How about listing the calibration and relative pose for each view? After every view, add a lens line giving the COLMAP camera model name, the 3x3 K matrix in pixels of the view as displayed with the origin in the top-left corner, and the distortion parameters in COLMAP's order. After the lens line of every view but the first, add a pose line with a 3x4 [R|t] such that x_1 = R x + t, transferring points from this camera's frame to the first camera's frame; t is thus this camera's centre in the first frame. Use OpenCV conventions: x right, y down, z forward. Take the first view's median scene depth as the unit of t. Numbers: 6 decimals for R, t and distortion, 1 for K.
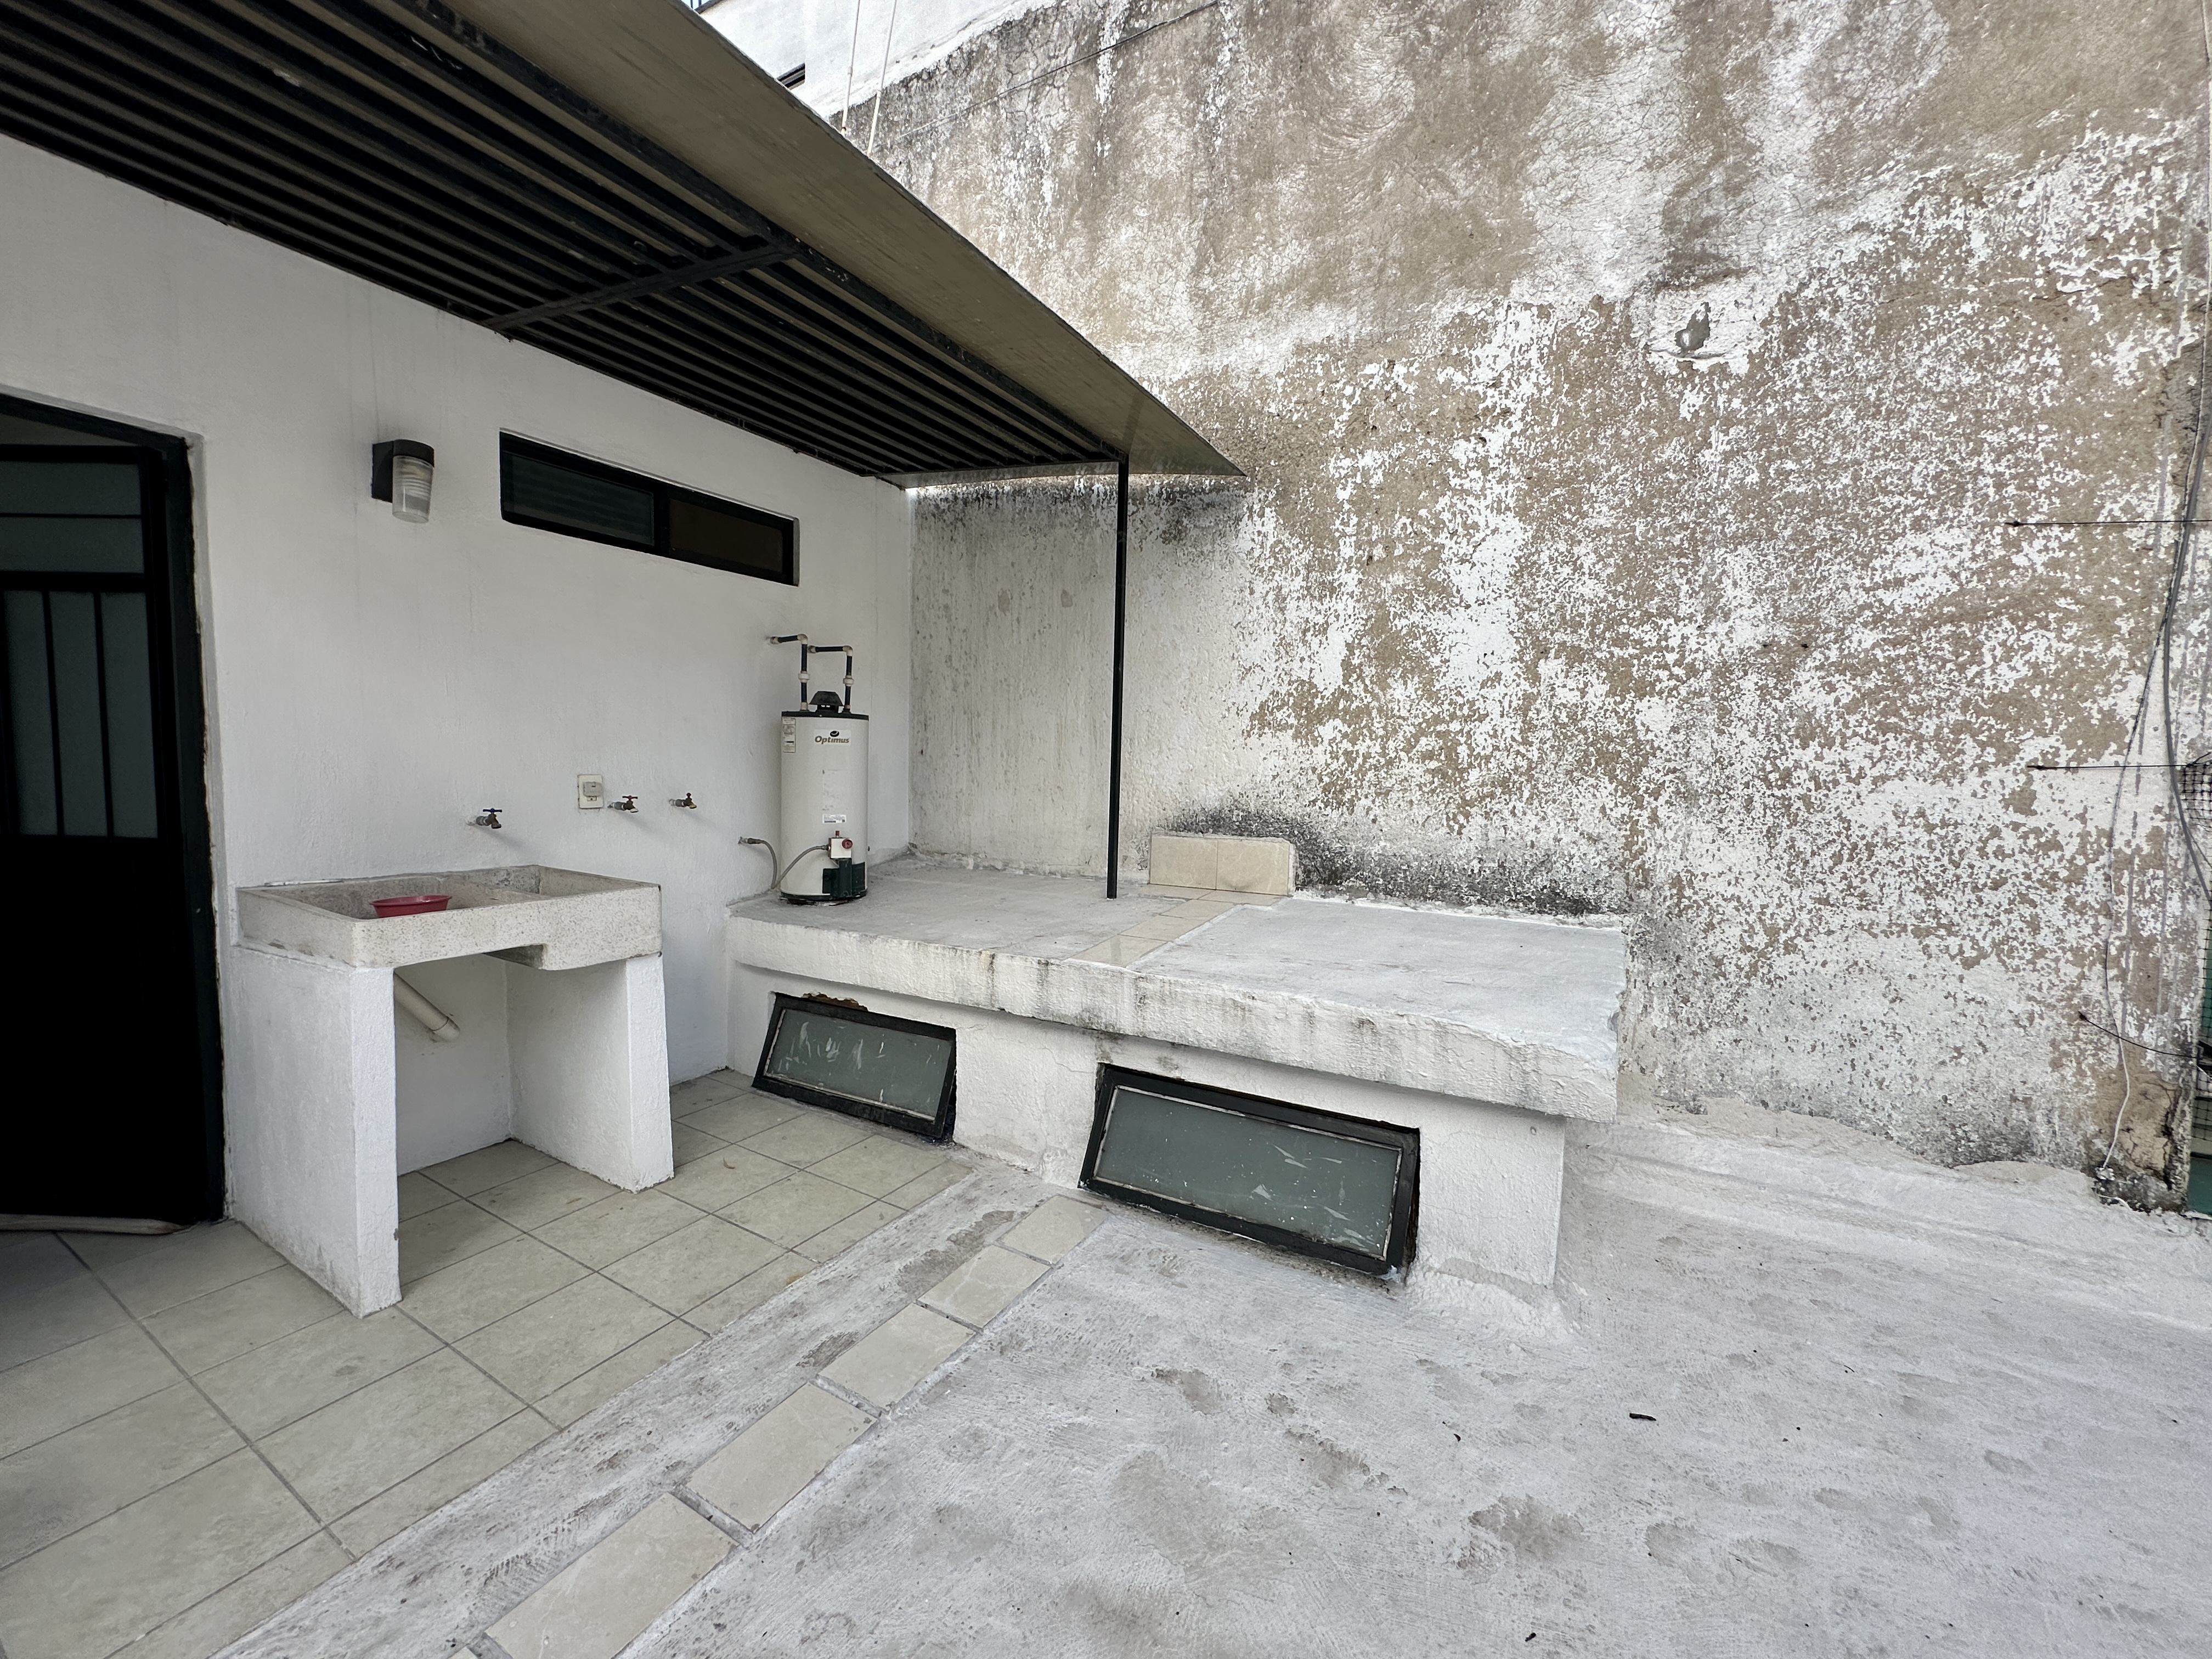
lens RADIAL K [[878.4, 0, 1101.8], [0, 878.4, 828.4], [0, 0, 1]] dist [-0.000998, -0.000142]
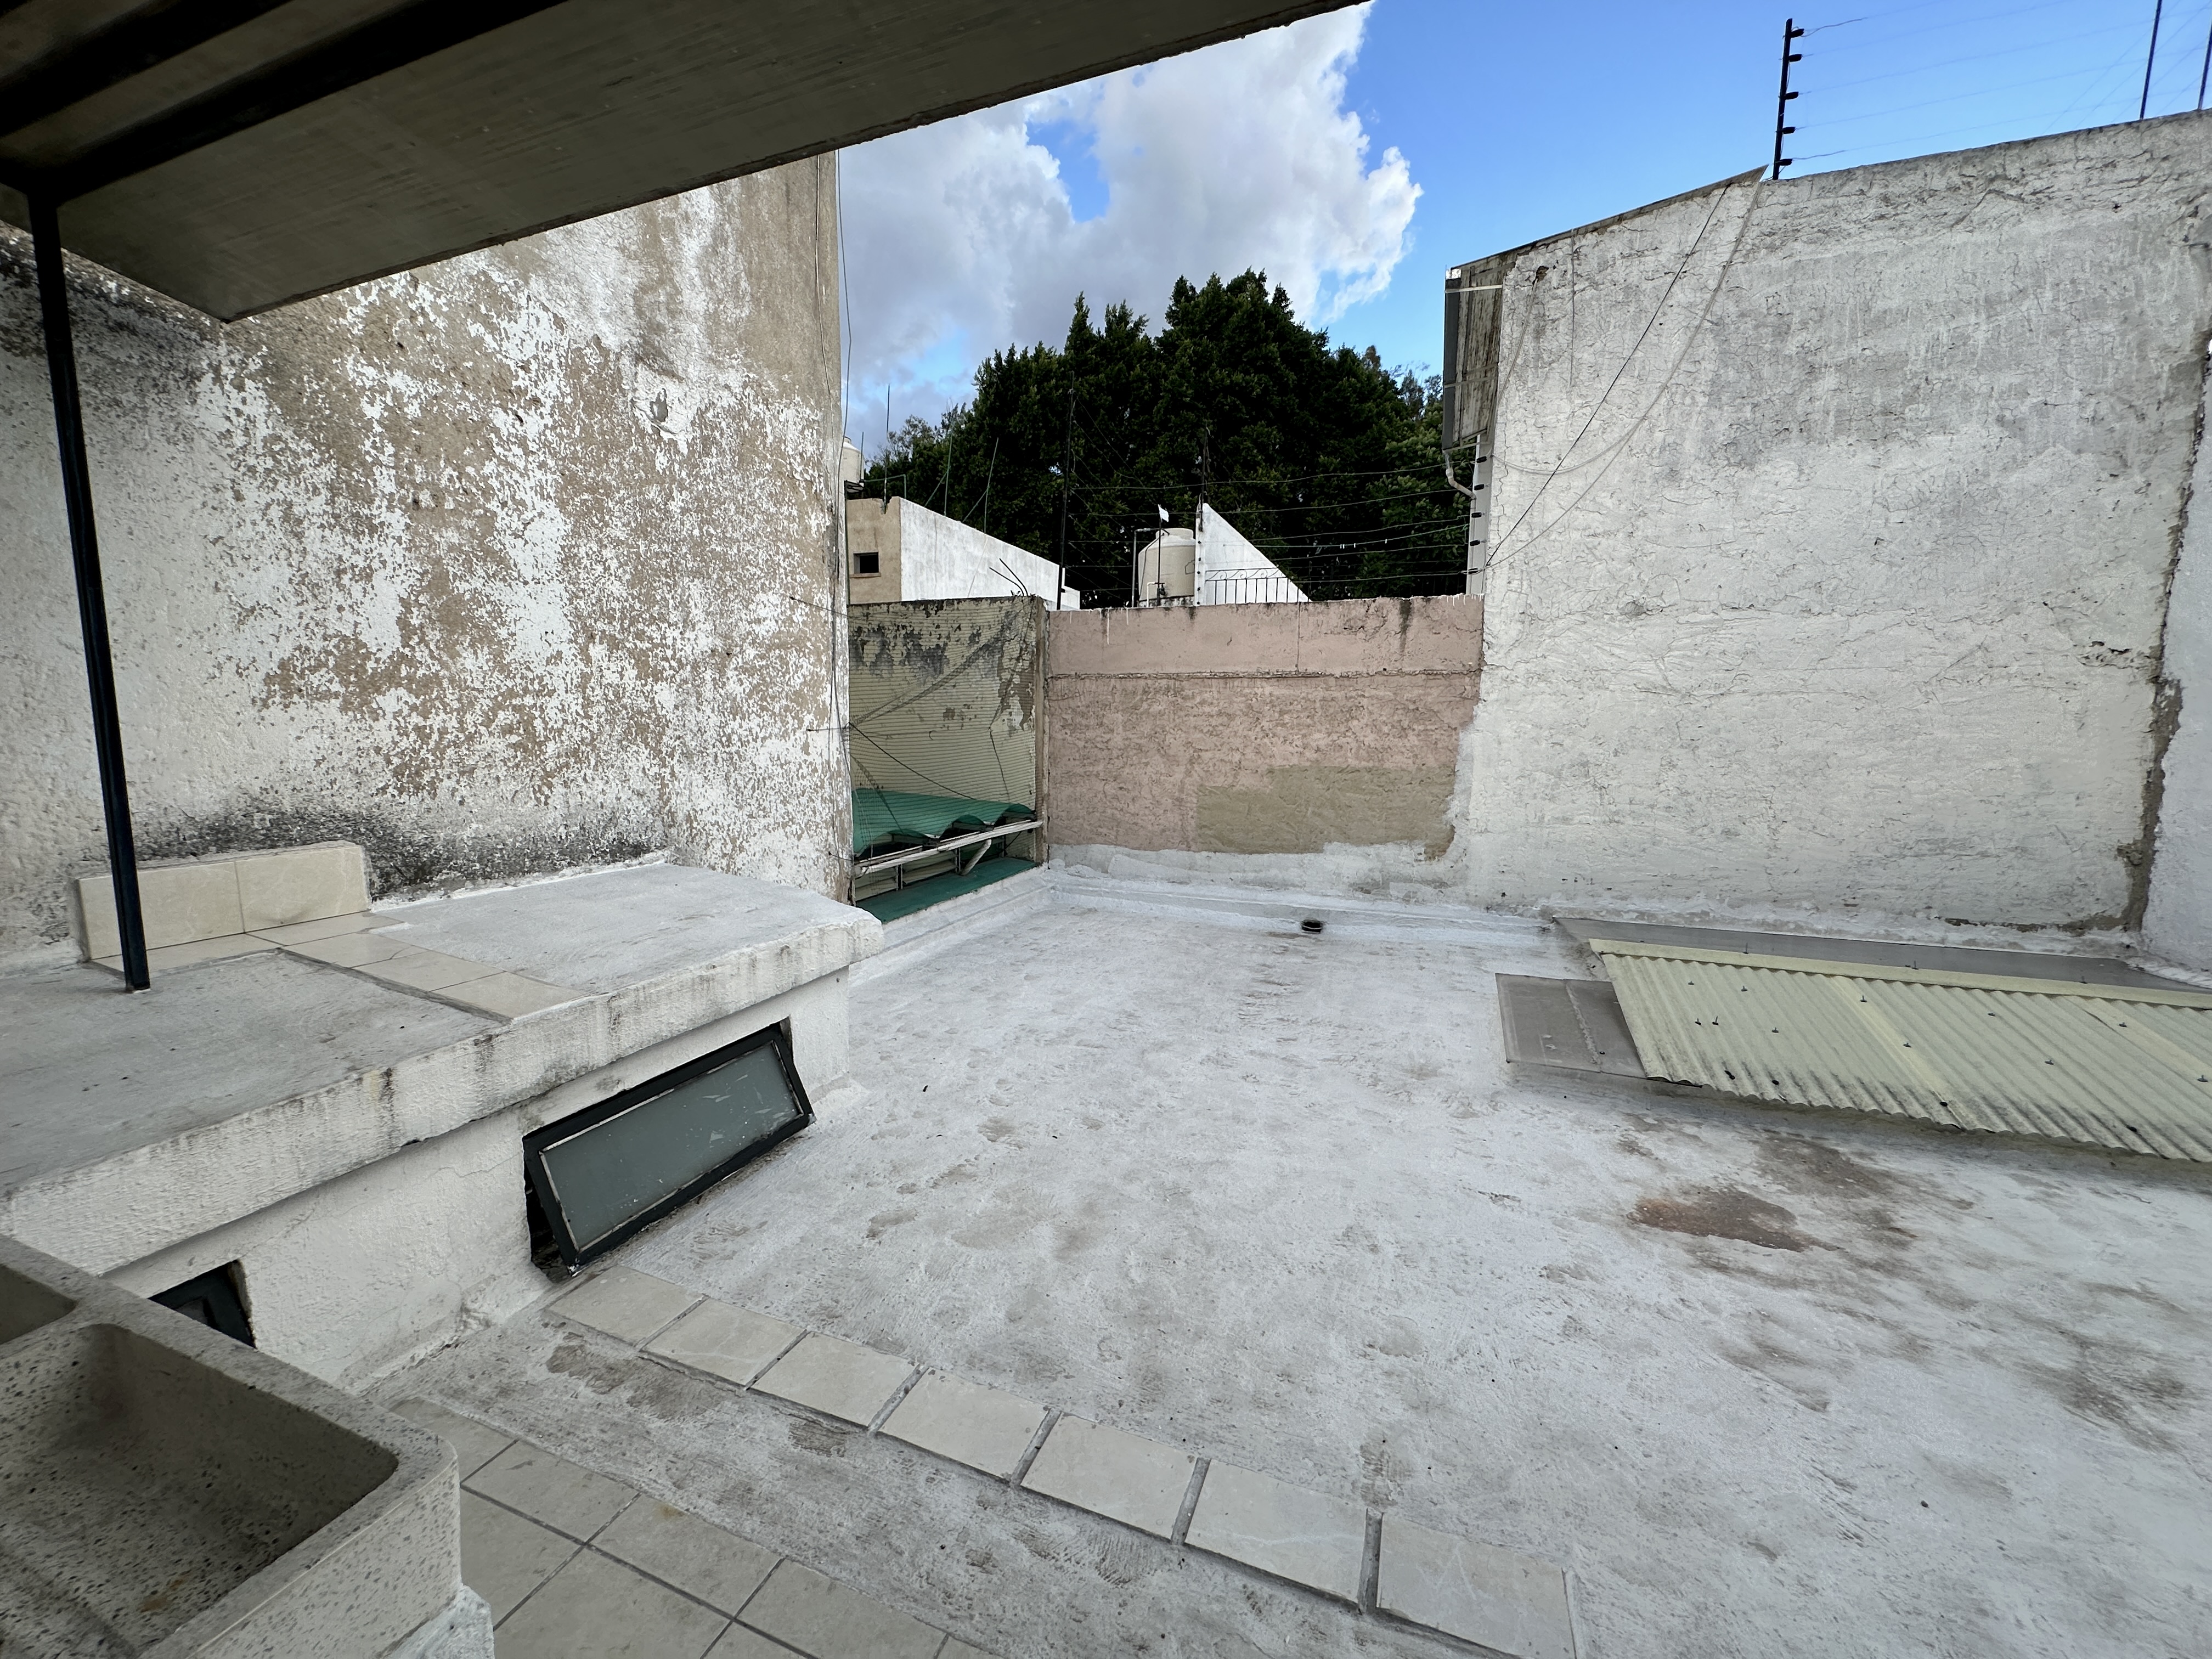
lens RADIAL K [[878.4, 0, 1101.8], [0, 878.4, 828.4], [0, 0, 1]] dist [-0.000998, -0.000142]
pose [[-0.145617, -0.145552, 0.978576, -0.735559], [0.053042, 0.986547, 0.154630, -0.094836], [-0.987918, 0.074423, -0.135938, 0.507777]]
